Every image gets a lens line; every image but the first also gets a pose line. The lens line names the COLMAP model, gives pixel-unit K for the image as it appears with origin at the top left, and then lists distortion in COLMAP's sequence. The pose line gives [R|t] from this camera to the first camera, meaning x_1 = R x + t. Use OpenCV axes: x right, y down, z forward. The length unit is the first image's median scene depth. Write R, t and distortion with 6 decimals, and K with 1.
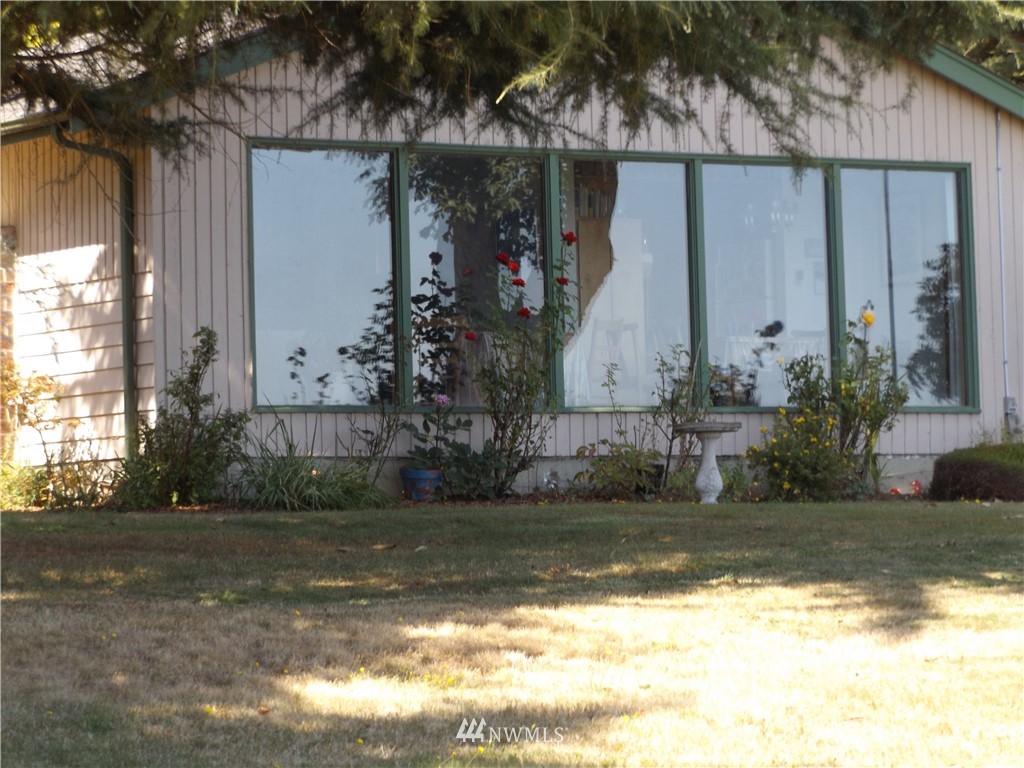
lens RADIAL K [[4838.4, 0, 511.4], [0, 4838.4, 383.3], [0, 0, 1]] dist [-2.078121, 0.000000]
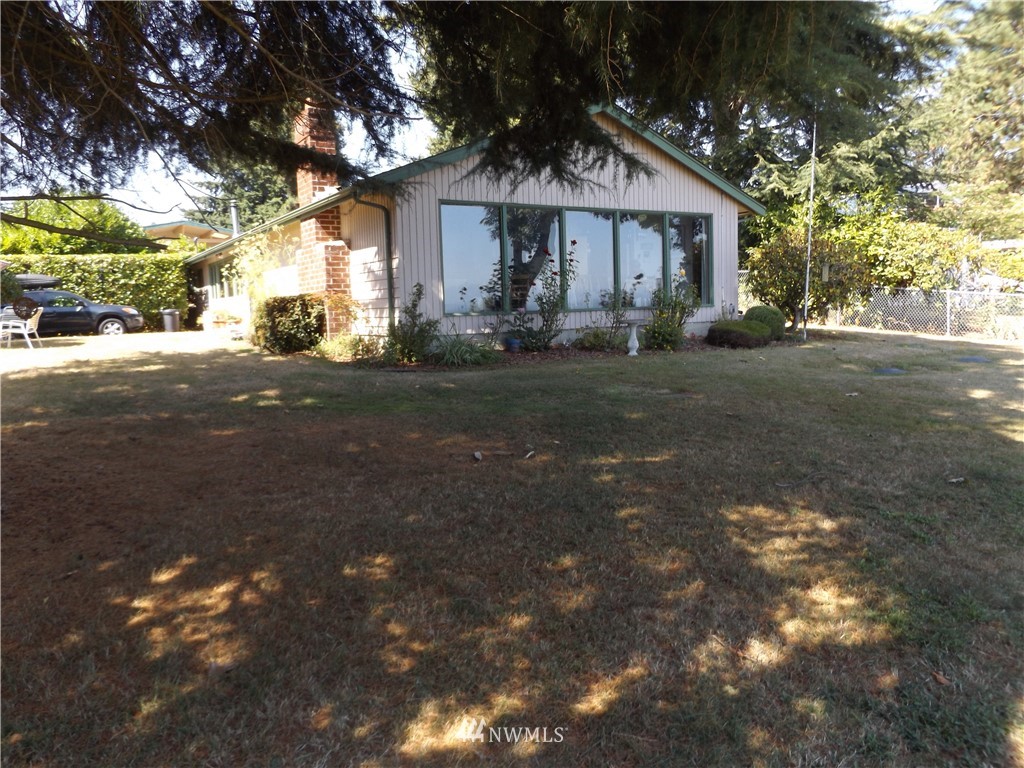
lens RADIAL K [[747.2, 0, 501.9], [0, 747.2, 388.4], [0, 0, 1]] dist [-0.007919, -0.010126]
pose [[0.999880, -0.007169, -0.013728, -0.019600], [0.009199, 0.988022, 0.154042, -0.015683], [0.012459, -0.154149, 0.987969, 0.623477]]
